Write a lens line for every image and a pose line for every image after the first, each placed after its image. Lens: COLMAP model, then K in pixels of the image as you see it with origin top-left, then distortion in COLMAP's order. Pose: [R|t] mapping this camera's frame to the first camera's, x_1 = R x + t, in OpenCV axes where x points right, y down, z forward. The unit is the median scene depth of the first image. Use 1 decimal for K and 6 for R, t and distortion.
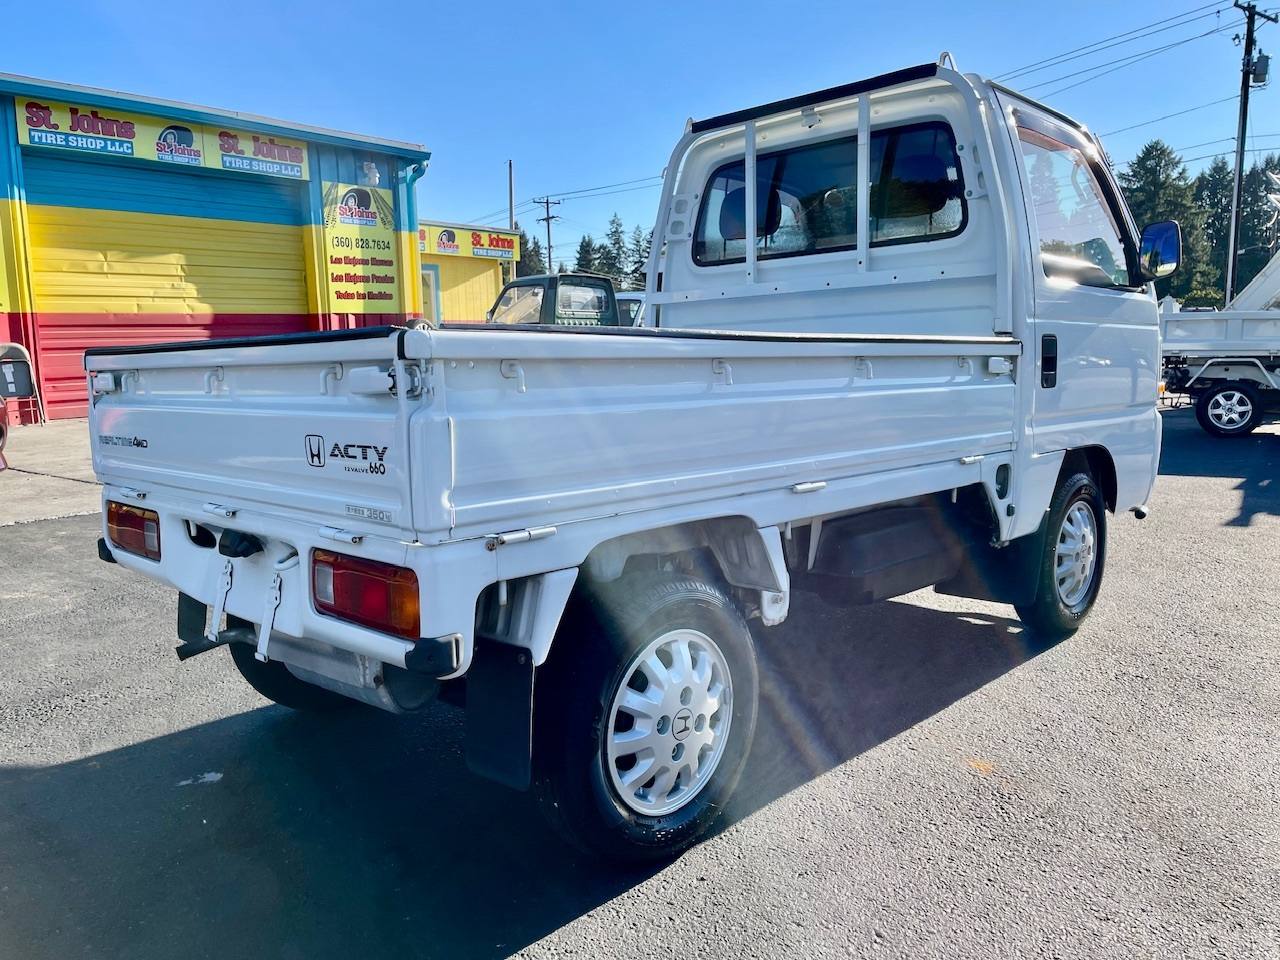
lens RADIAL K [[972.9, 0, 640.0], [0, 972.9, 480.0], [0, 0, 1]] dist [0.074747, -0.113276]
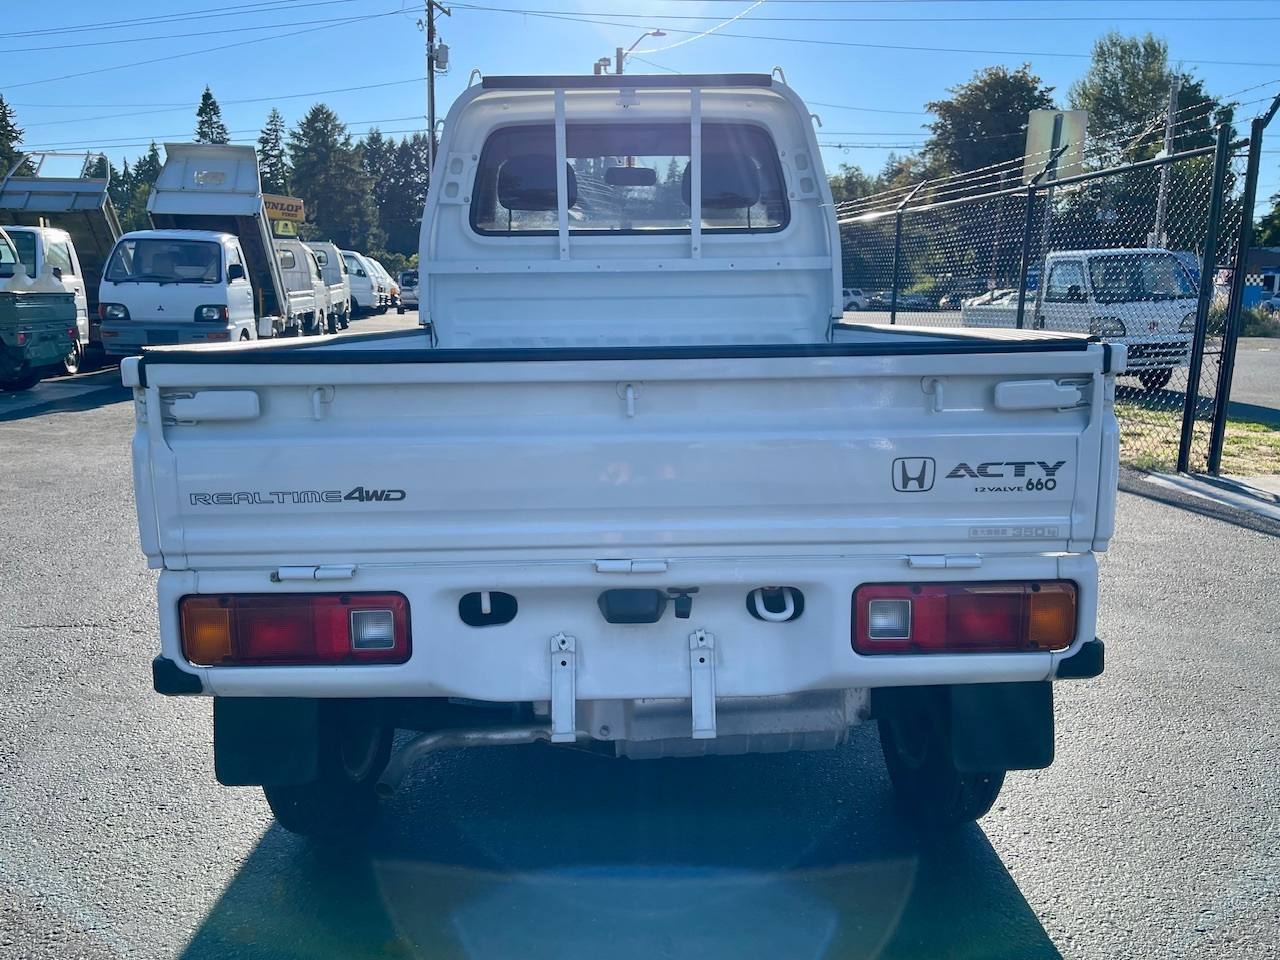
lens RADIAL K [[972.9, 0, 640.0], [0, 972.9, 480.0], [0, 0, 1]] dist [0.074747, -0.113276]
pose [[0.710791, -0.111847, 0.694454, -1.121070], [0.078939, 0.993724, 0.079251, -0.113867], [-0.698960, -0.001511, 0.715159, 0.529121]]
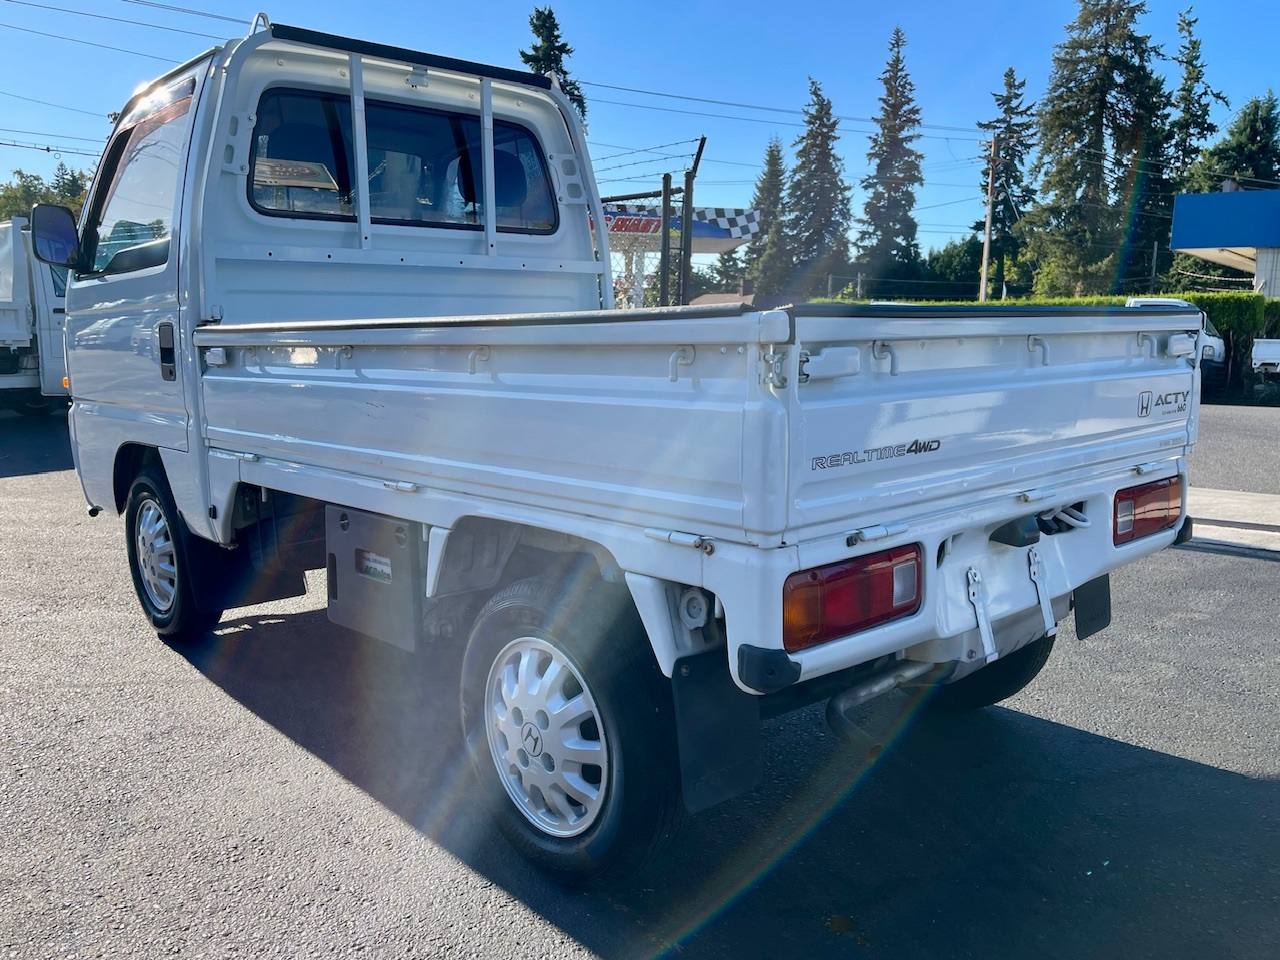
lens RADIAL K [[1044.4, 0, 640.0], [0, 1044.4, 480.0], [0, 0, 1]] dist [0.056283, -0.062039]
pose [[0.066307, -0.120915, 0.990446, -1.669293], [0.125958, 0.985704, 0.111904, -0.161285], [-0.989817, 0.117335, 0.080589, 1.512240]]
